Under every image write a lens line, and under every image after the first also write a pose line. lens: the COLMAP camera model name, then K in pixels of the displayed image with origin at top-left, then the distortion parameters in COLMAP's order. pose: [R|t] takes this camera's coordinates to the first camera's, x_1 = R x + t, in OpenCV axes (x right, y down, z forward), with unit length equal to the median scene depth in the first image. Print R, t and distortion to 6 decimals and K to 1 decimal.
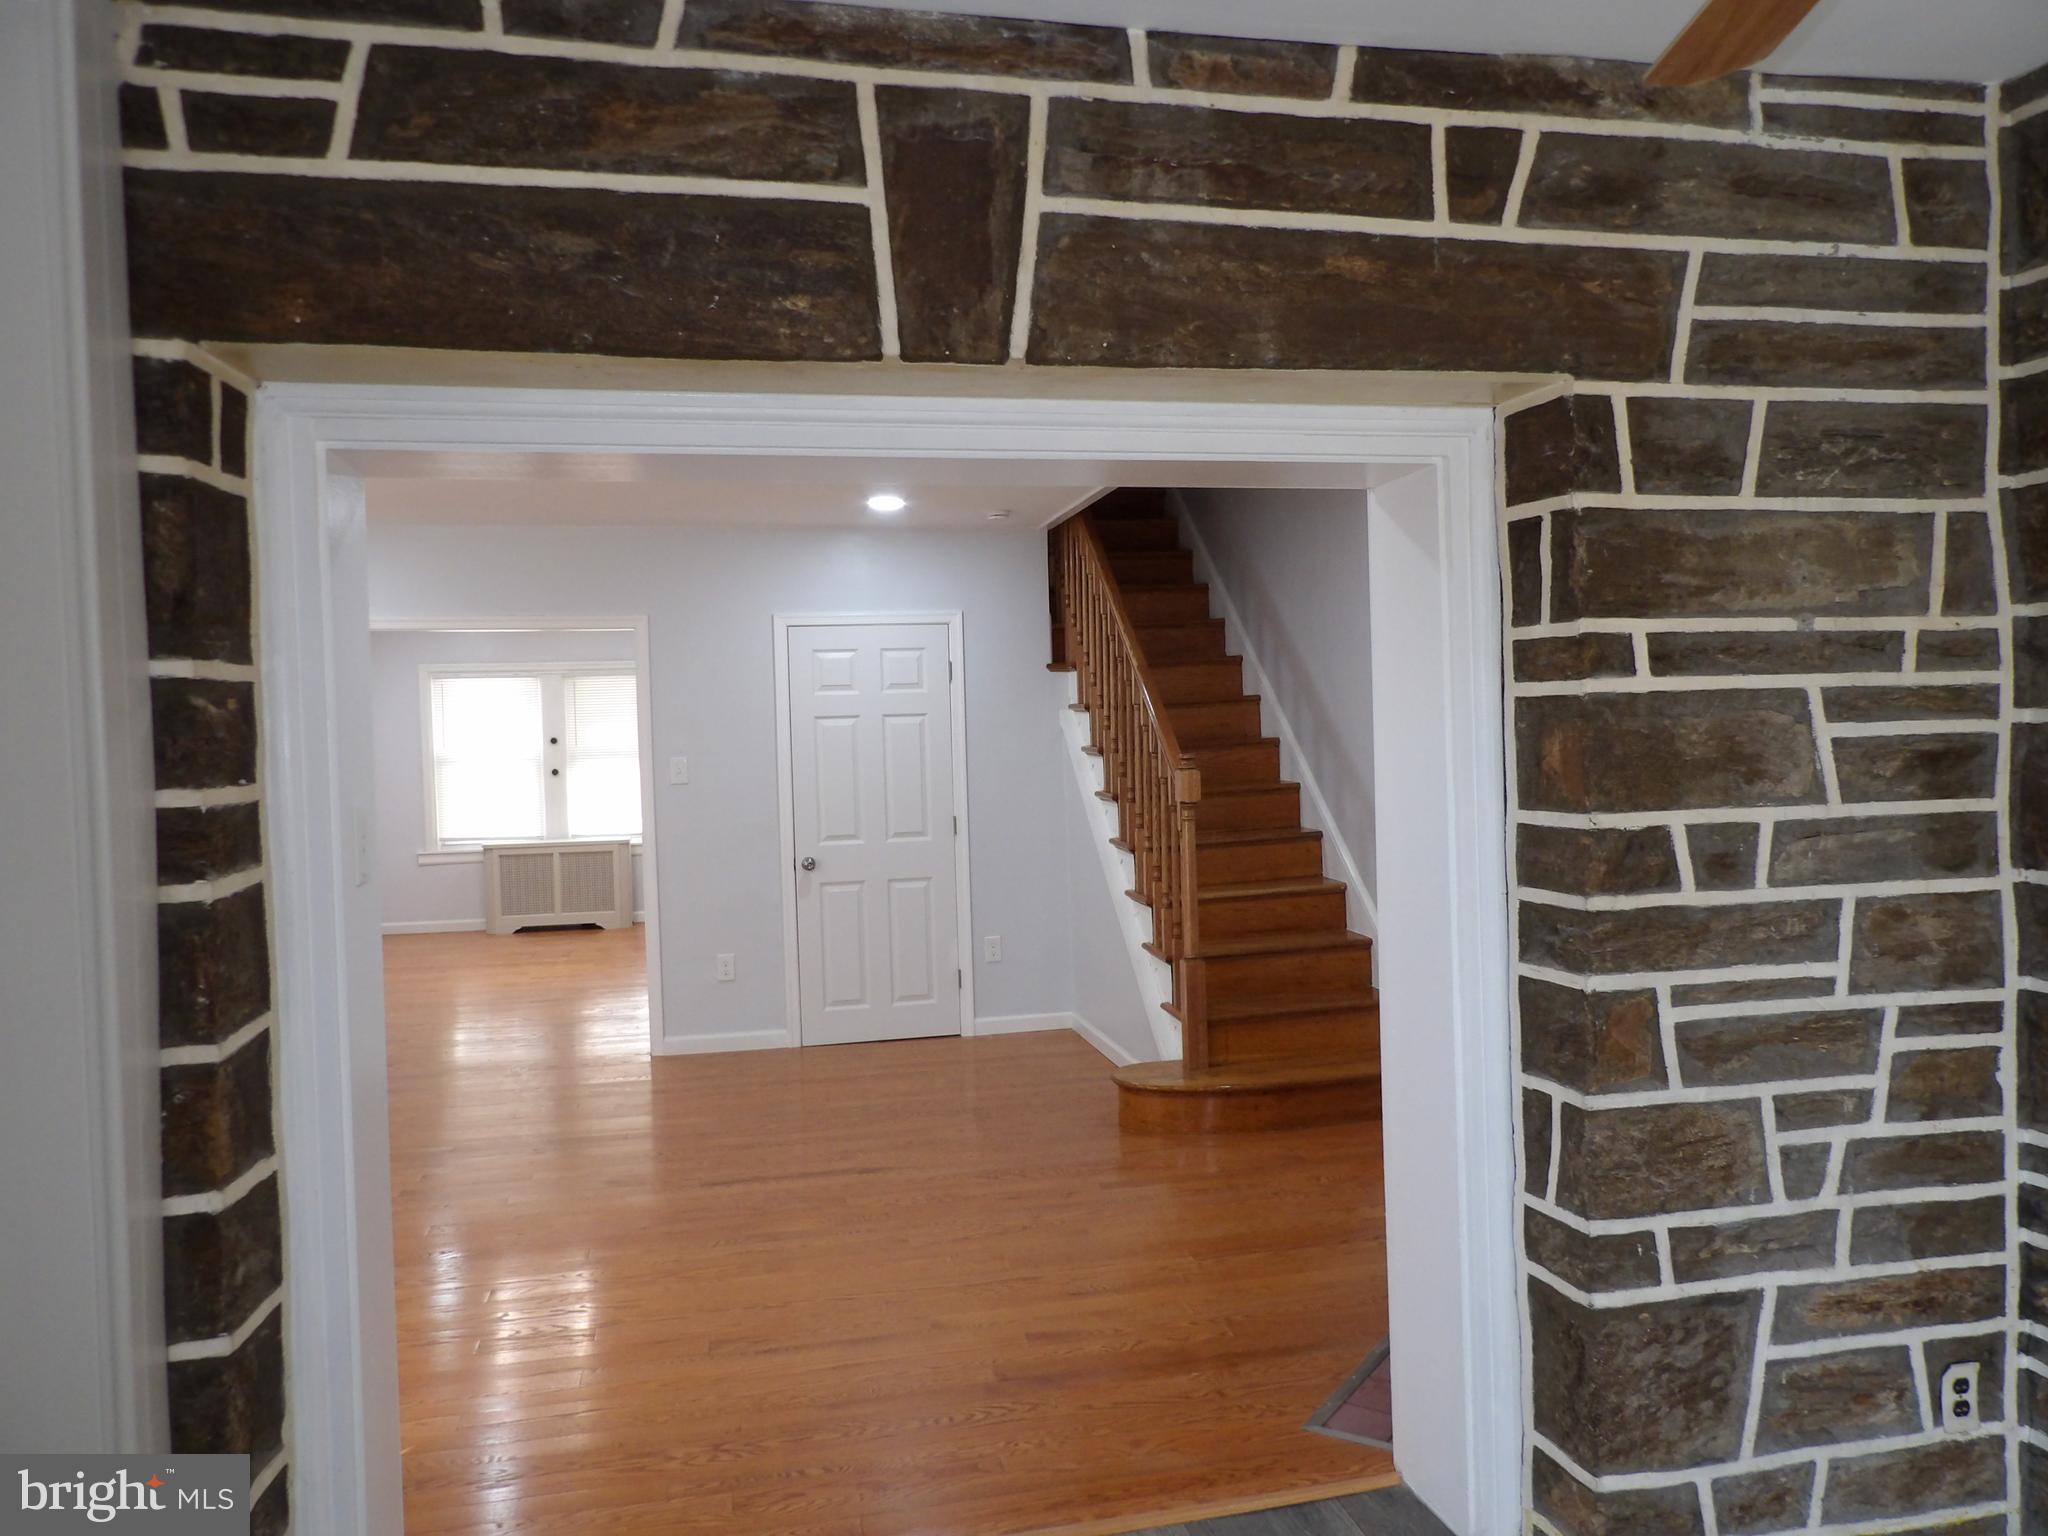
lens RADIAL K [[1462.5, 0, 1023.9], [0, 1462.5, 769.9], [0, 0, 1]] dist [-0.050672, 0.059651]
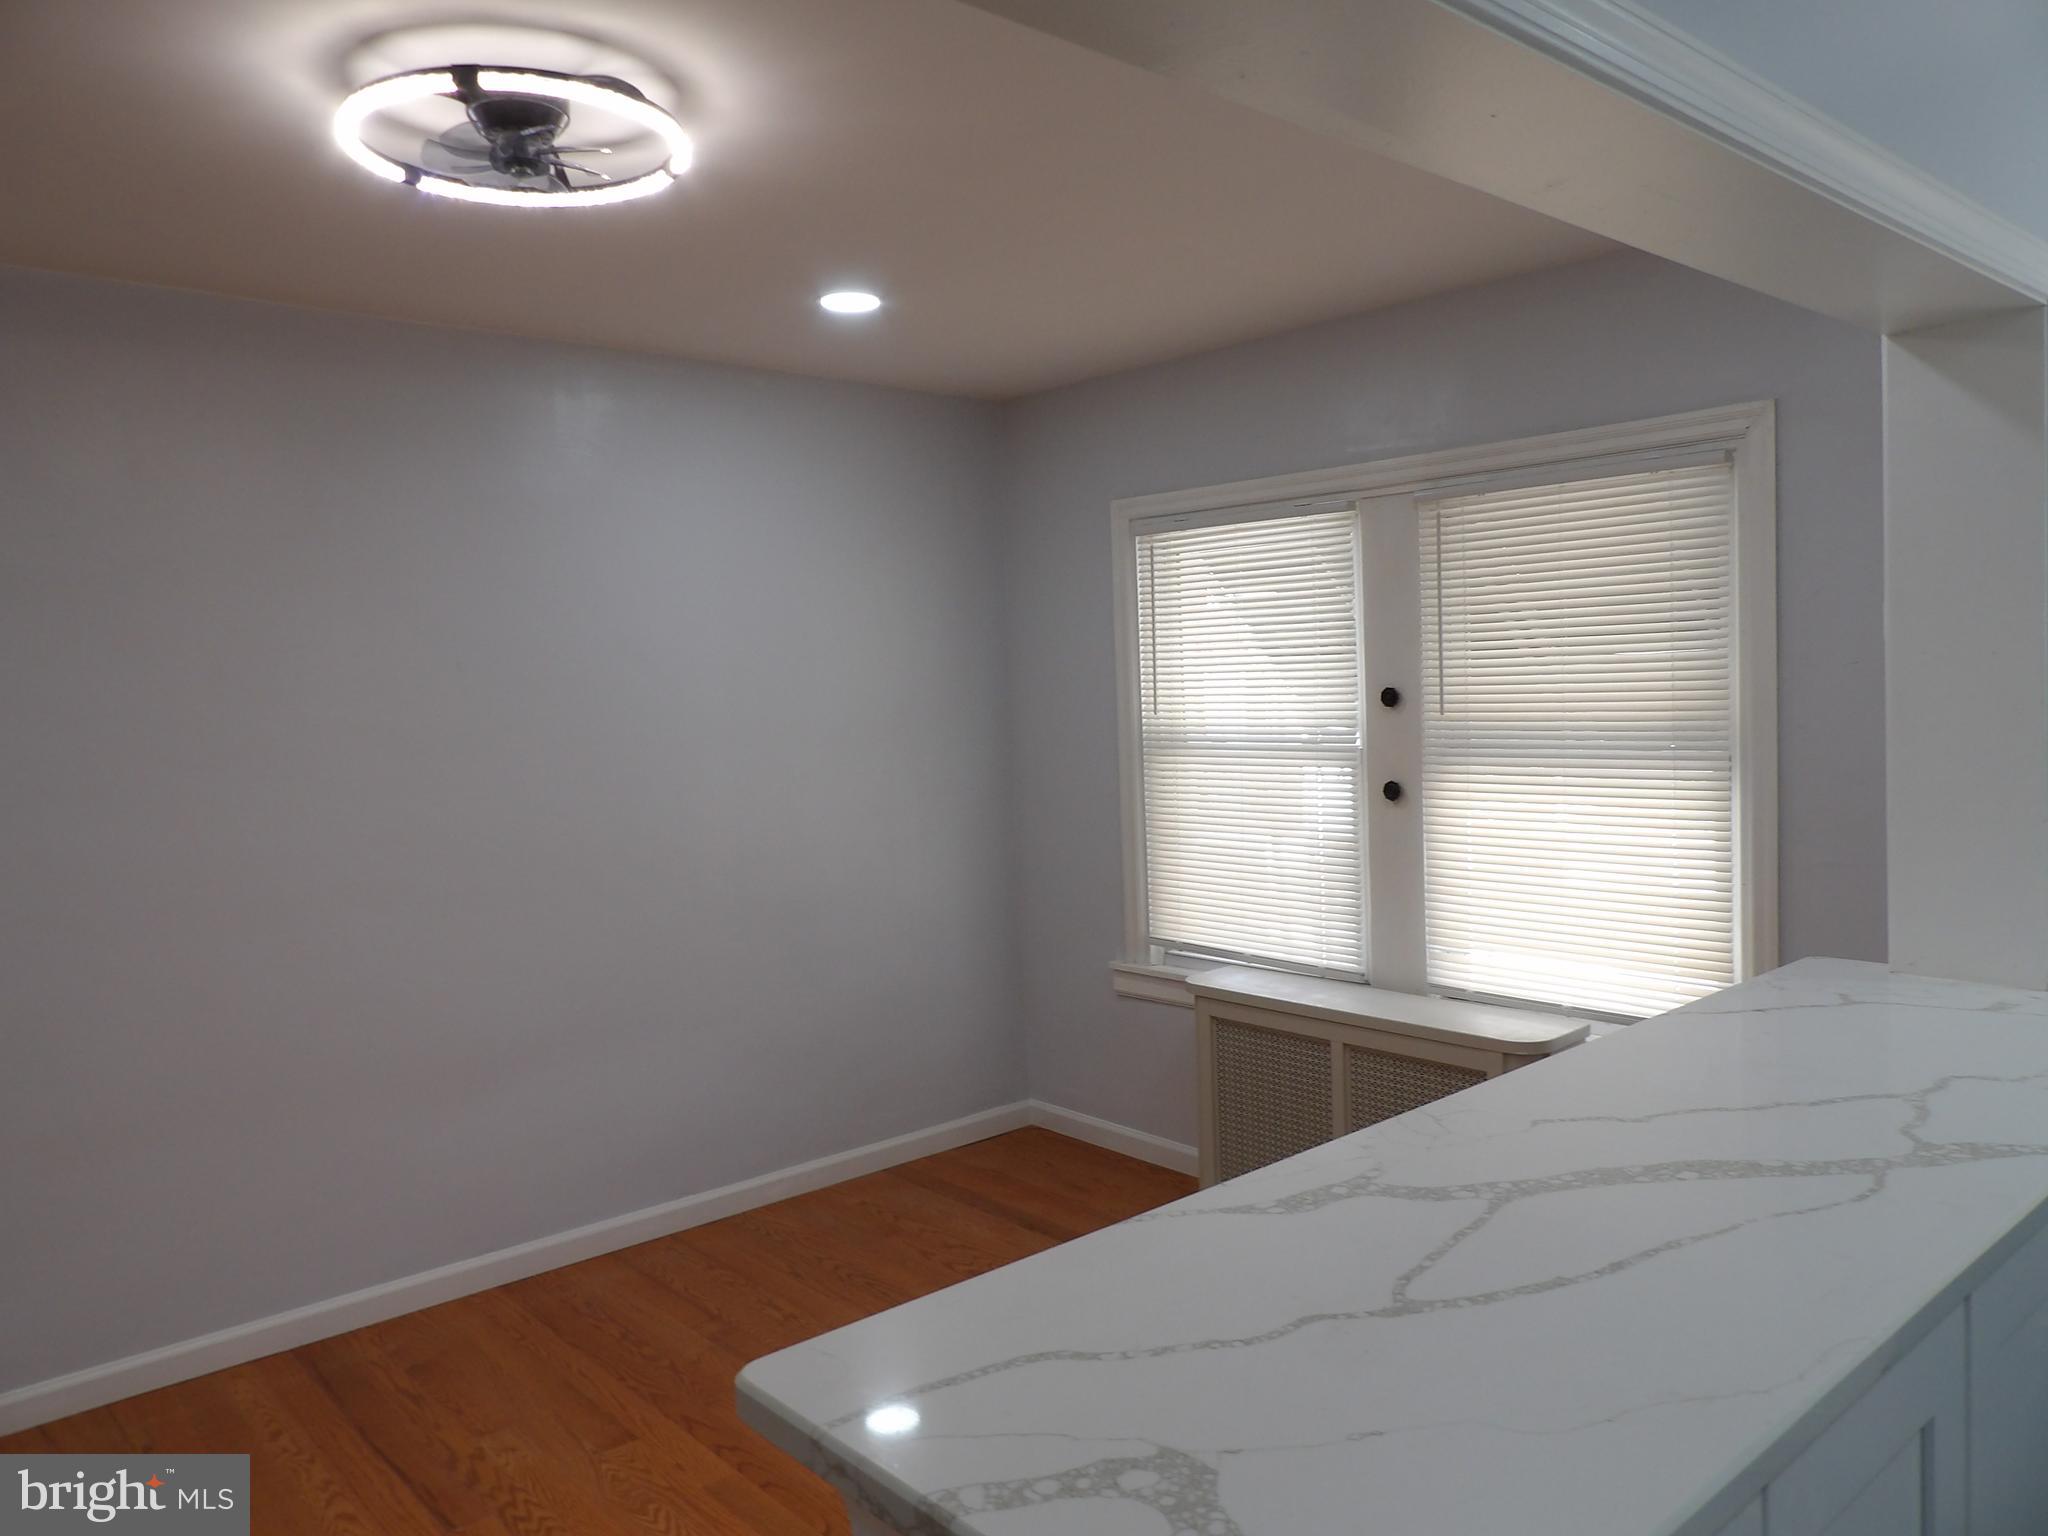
lens RADIAL K [[1462.5, 0, 1024.4], [0, 1462.5, 766.2], [0, 0, 1]] dist [-0.050672, 0.059651]
pose [[0.496819, 0.060805, -0.865721, -0.075213], [-0.010913, 0.997901, 0.063826, -0.024987], [0.867785, -0.022263, 0.496440, 0.770697]]
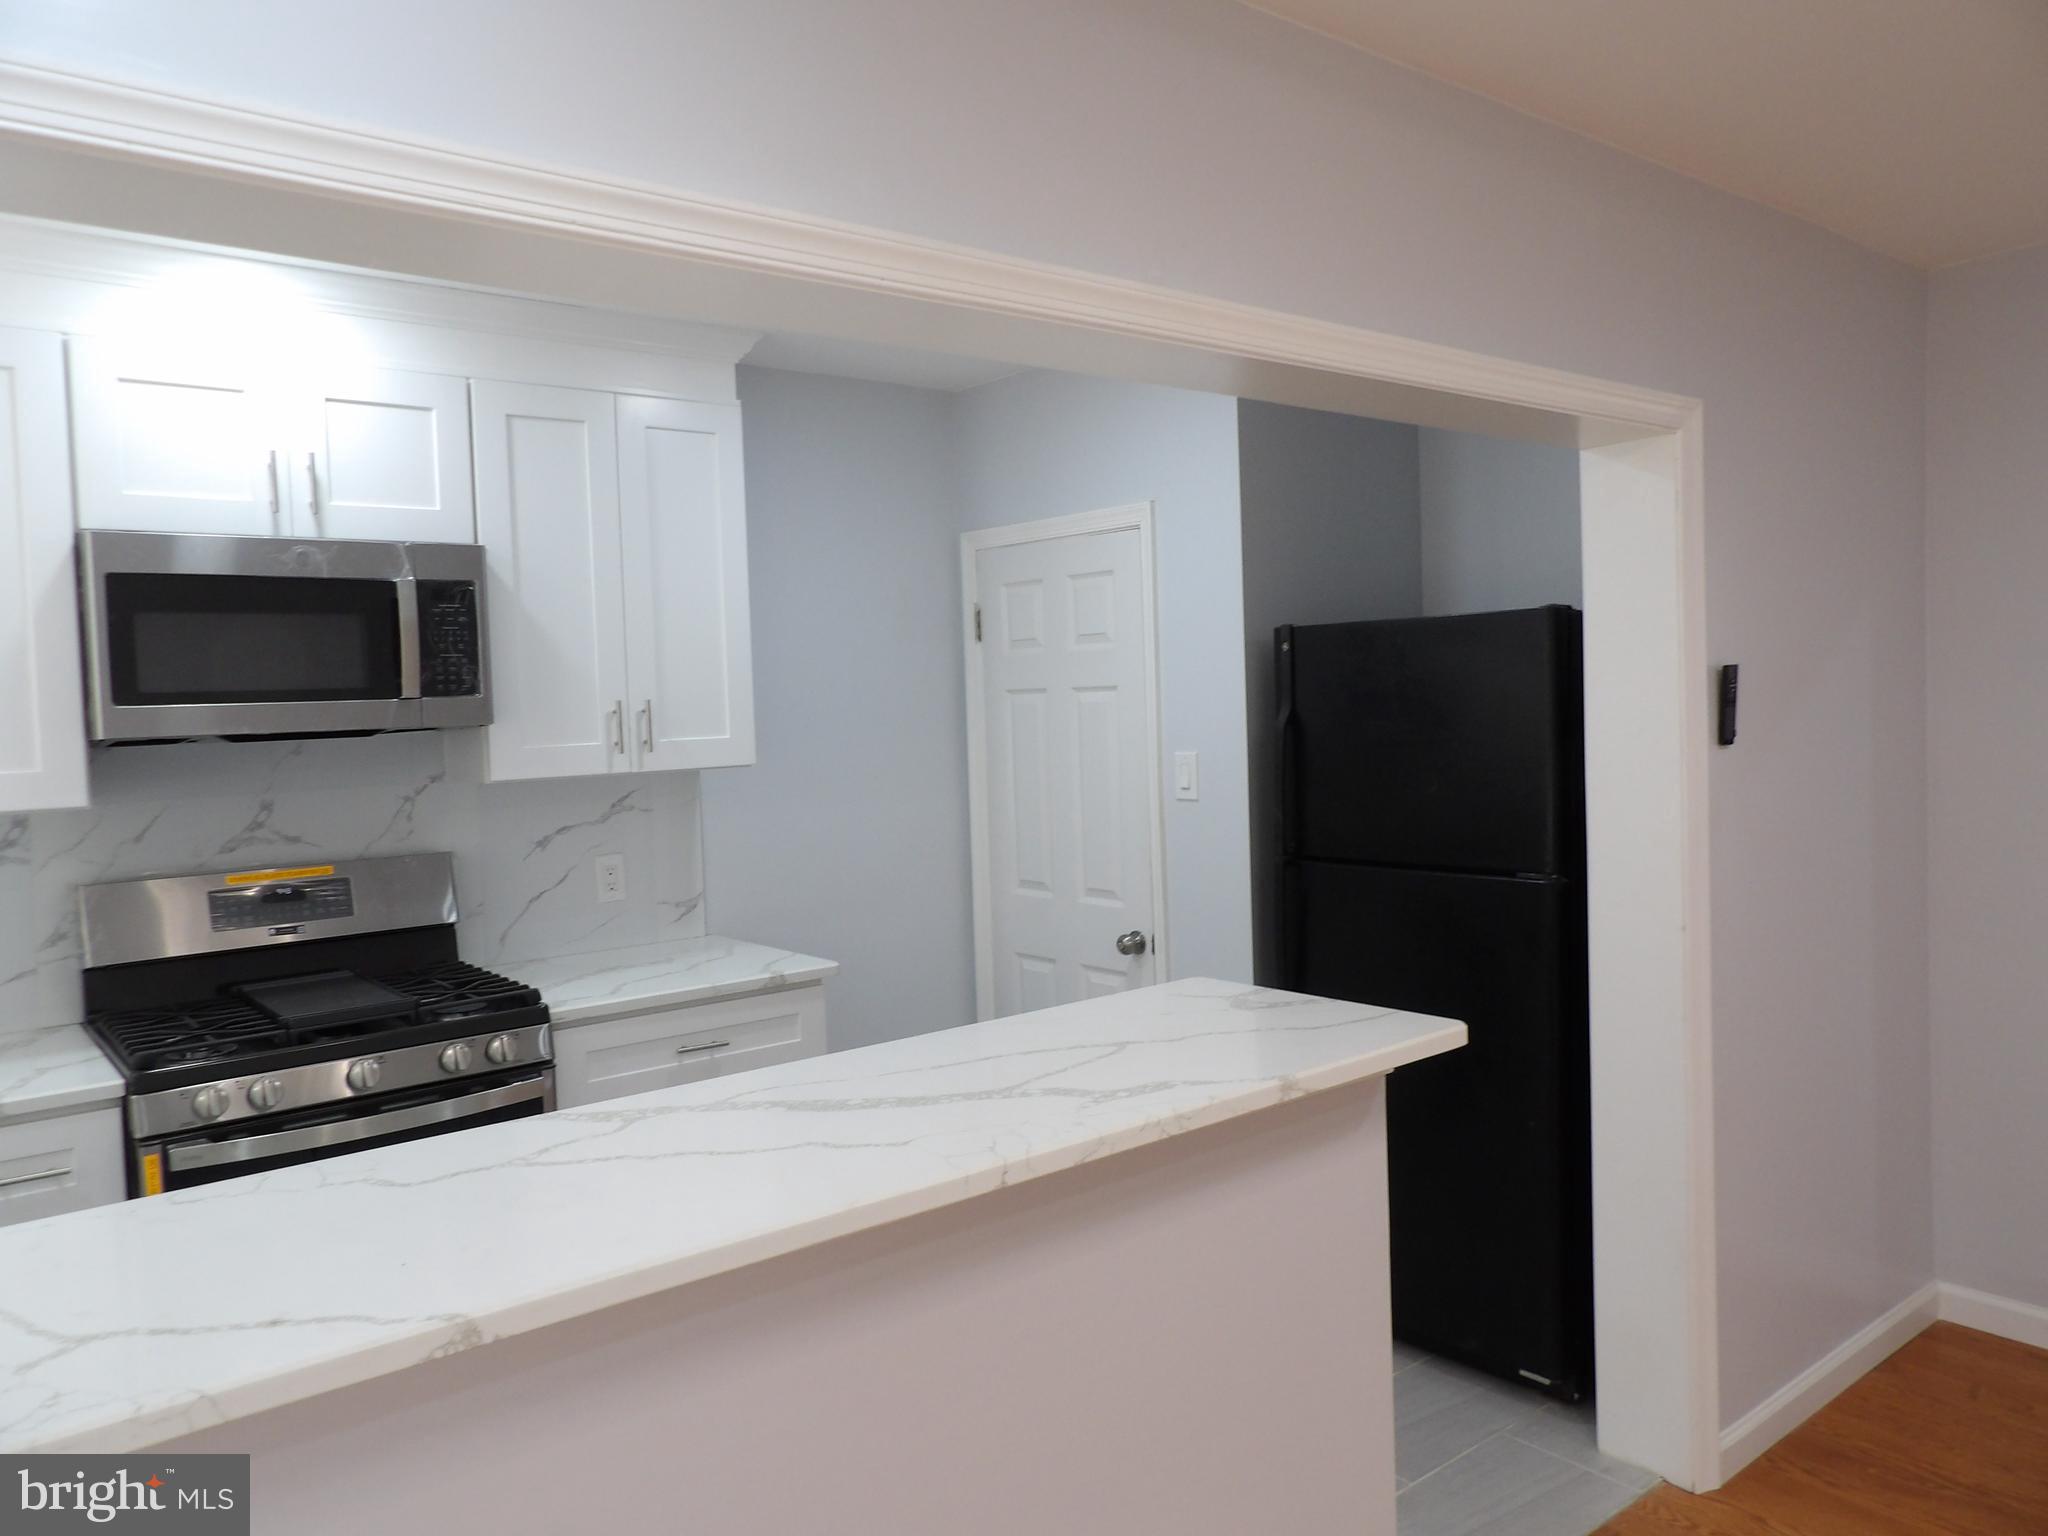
lens RADIAL K [[1462.5, 0, 1025.0], [0, 1462.5, 775.0], [0, 0, 1]] dist [-0.050672, 0.059651]
pose [[-0.466068, 0.000026, 0.884749, -0.294443], [0.081123, 0.995789, 0.042704, -0.024764], [-0.881022, 0.091676, -0.464107, 0.928322]]
